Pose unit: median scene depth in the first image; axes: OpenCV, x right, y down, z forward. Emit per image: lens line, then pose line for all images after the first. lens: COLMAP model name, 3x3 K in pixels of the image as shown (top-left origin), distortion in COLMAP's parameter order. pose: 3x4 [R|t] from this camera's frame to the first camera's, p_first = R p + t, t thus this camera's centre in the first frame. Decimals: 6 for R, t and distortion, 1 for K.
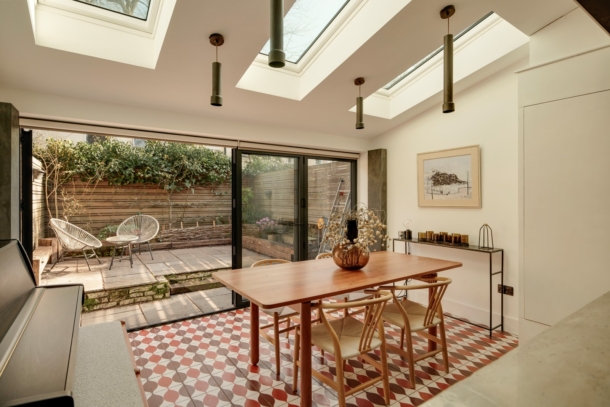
lens RADIAL K [[313.0, 0, 304.5], [0, 313.0, 199.2], [0, 0, 1]] dist [-0.003021, -0.000833]
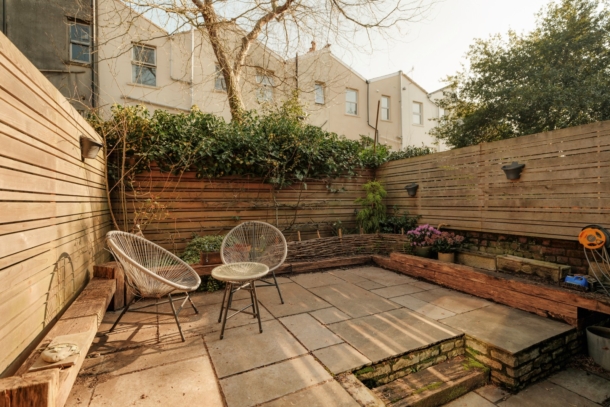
lens RADIAL K [[288.9, 0, 306.7], [0, 288.9, 202.6], [0, 0, 1]] dist [-0.001135, 0.000607]
pose [[0.990292, -0.008640, -0.138733, -0.285099], [0.008774, 0.999961, 0.000350, 0.011874], [0.138725, -0.001564, 0.990330, 0.385364]]
